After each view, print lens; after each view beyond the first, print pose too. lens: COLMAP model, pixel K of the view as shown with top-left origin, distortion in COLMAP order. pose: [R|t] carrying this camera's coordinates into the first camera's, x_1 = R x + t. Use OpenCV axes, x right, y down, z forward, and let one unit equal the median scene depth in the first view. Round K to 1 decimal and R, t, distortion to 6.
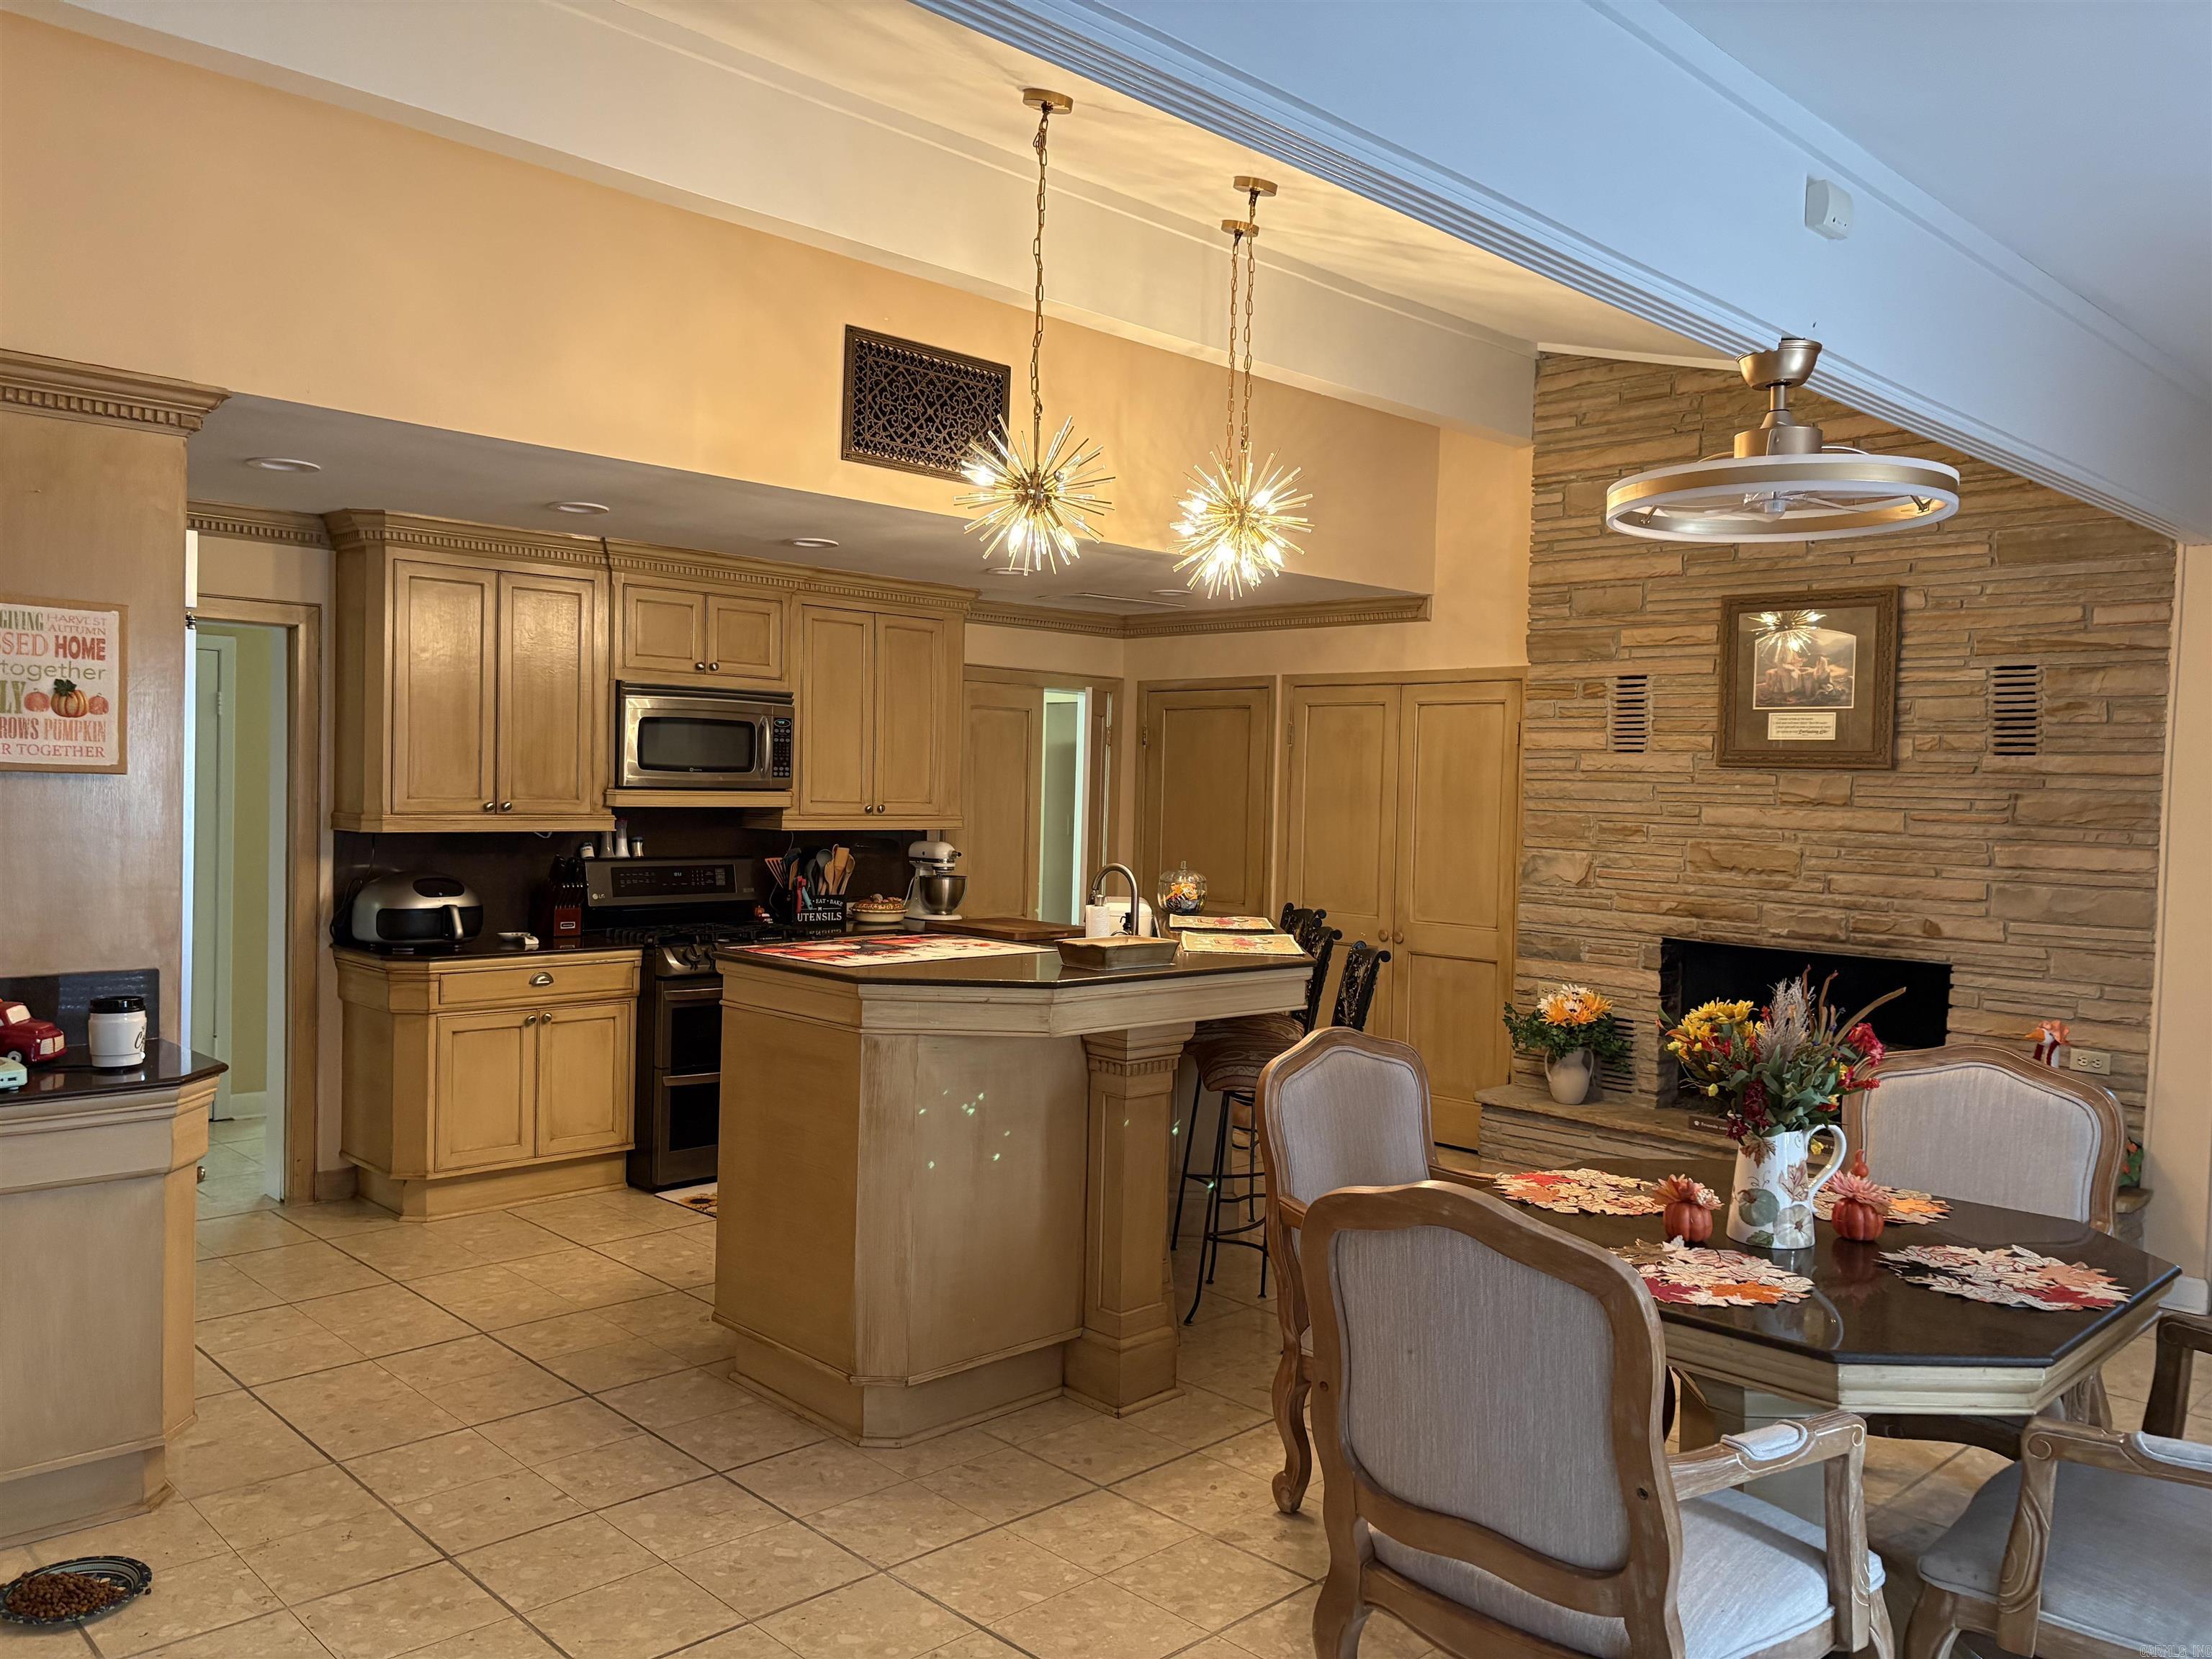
lens RADIAL K [[1683.7, 0, 1105.4], [0, 1683.7, 831.7], [0, 0, 1]] dist [0.055287, -0.017923]
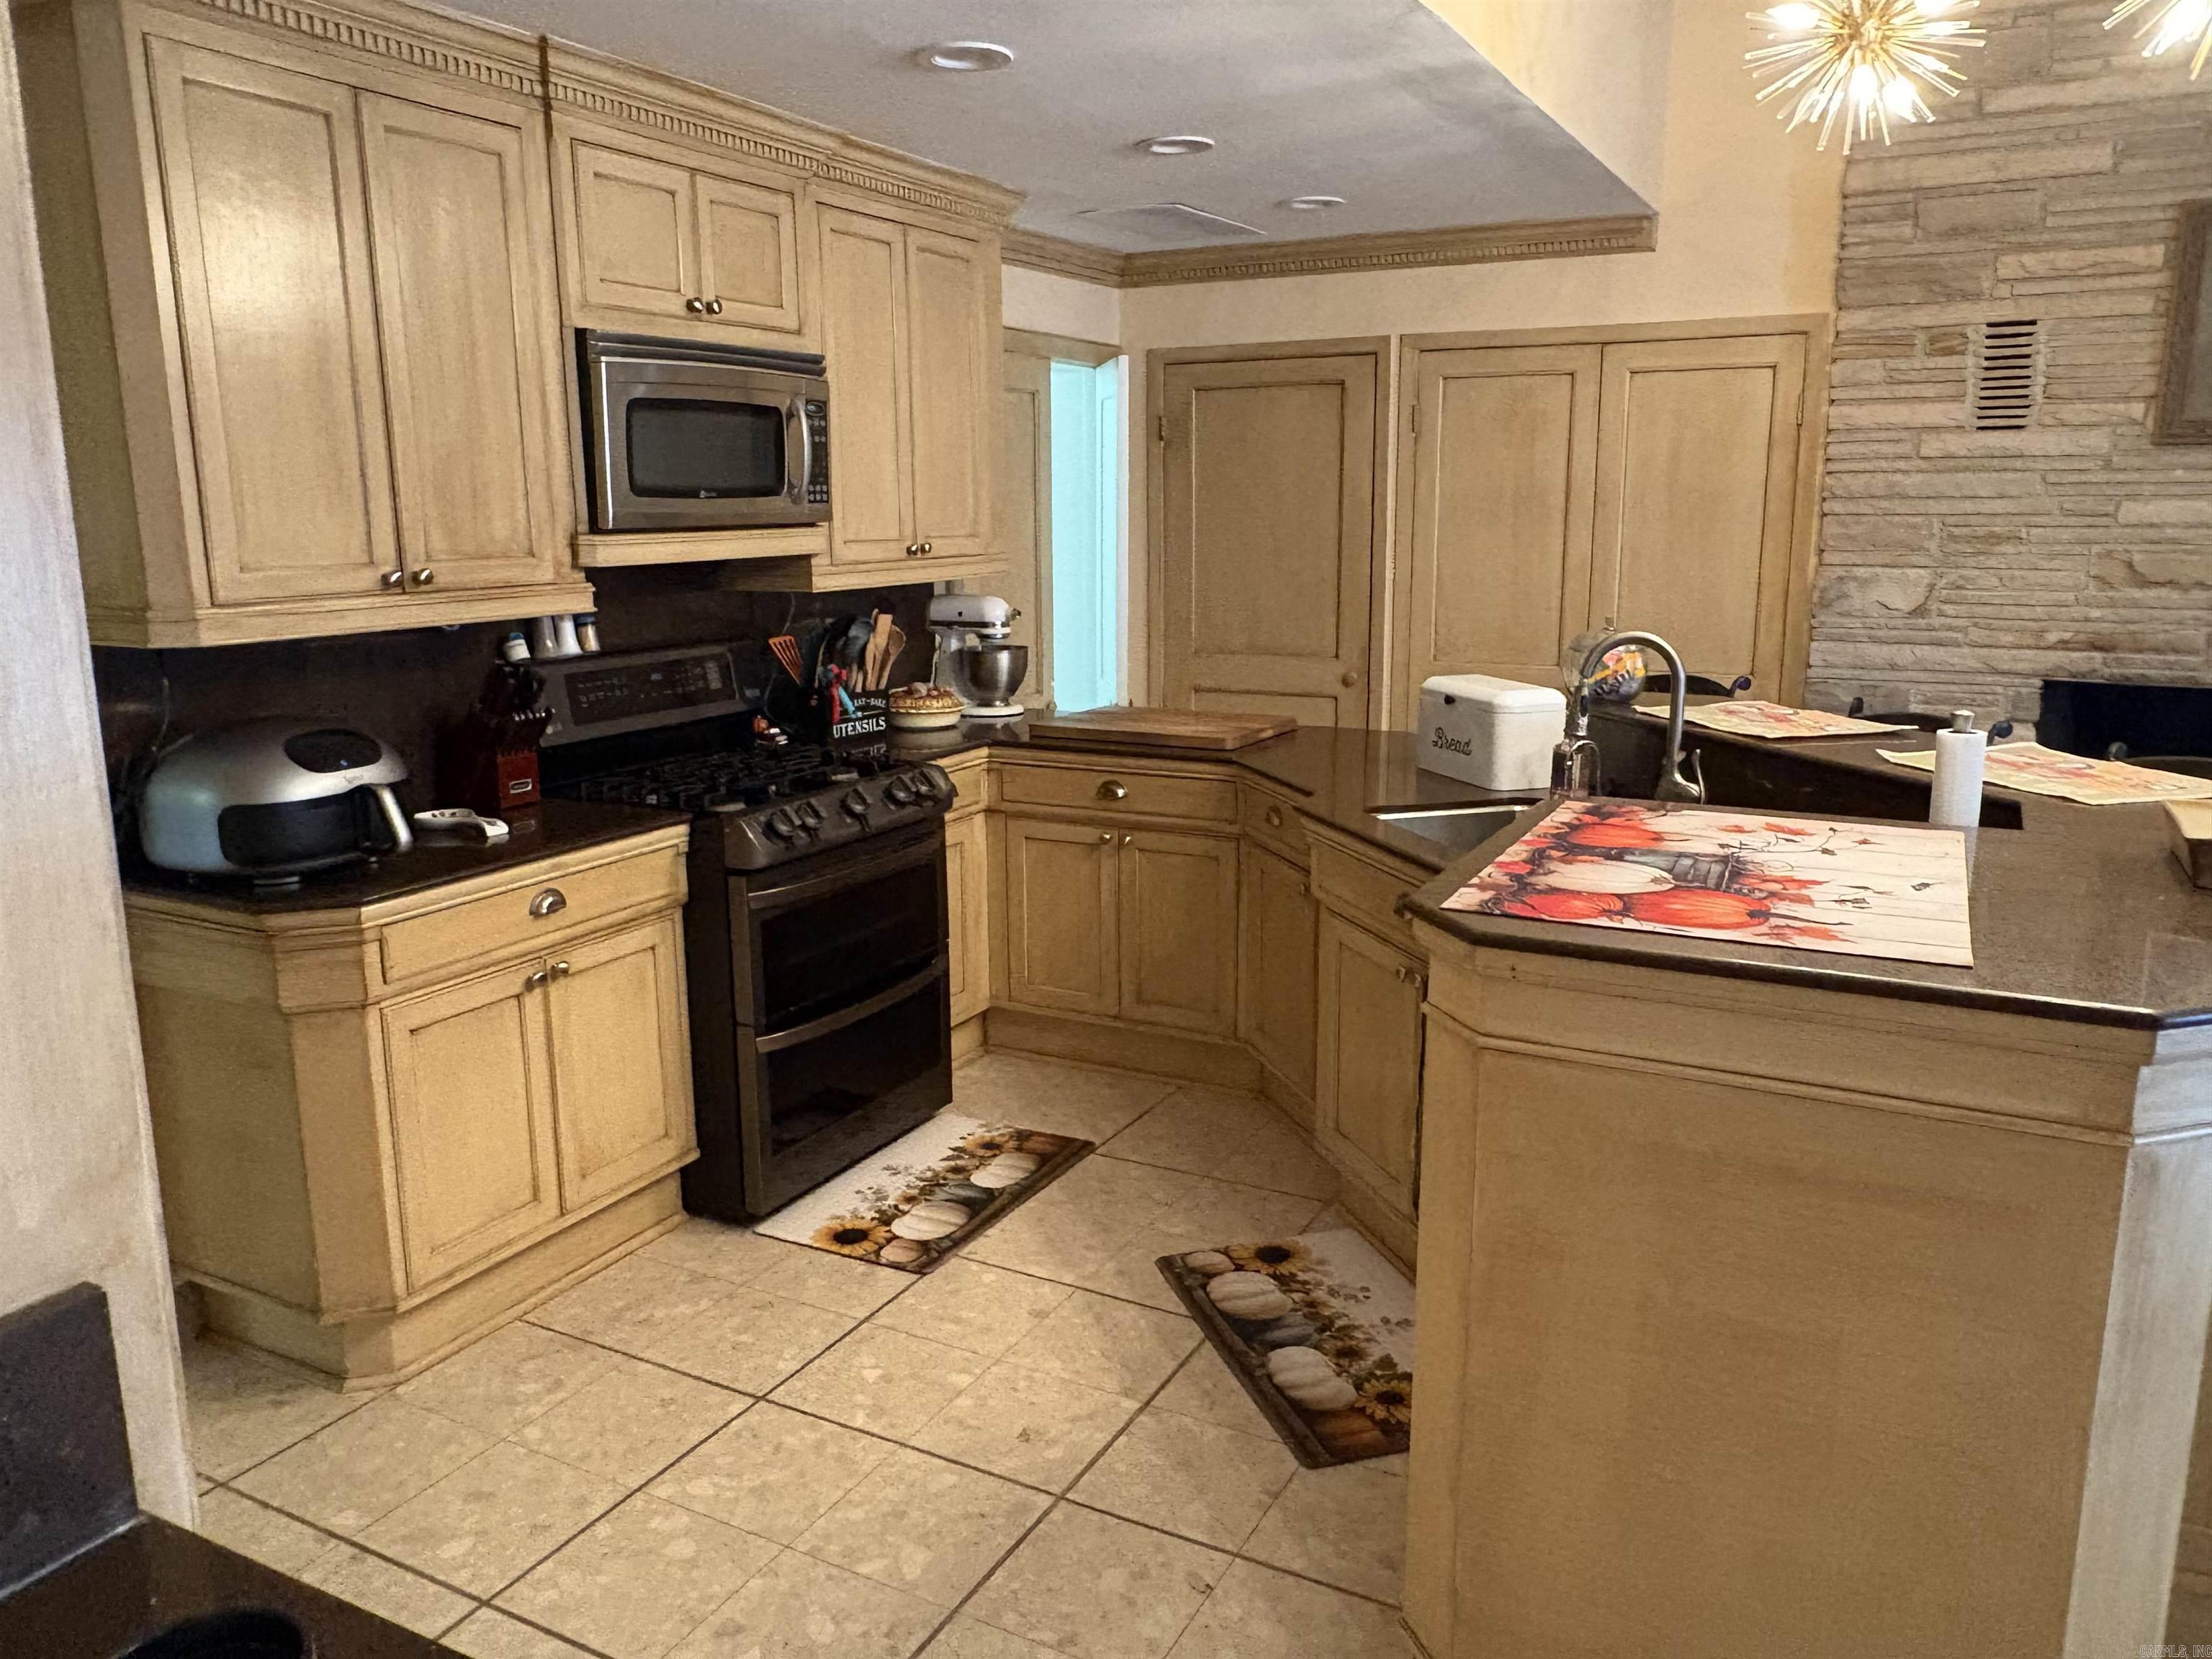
lens RADIAL K [[1622.4, 0, 1104.7], [0, 1622.4, 816.6], [0, 0, 1]] dist [0.022763, -0.006487]
pose [[0.951816, -0.089127, 0.293432, -0.284819], [0.038608, 0.984049, 0.173660, -0.019867], [-0.304229, -0.153963, 0.940074, 0.427006]]
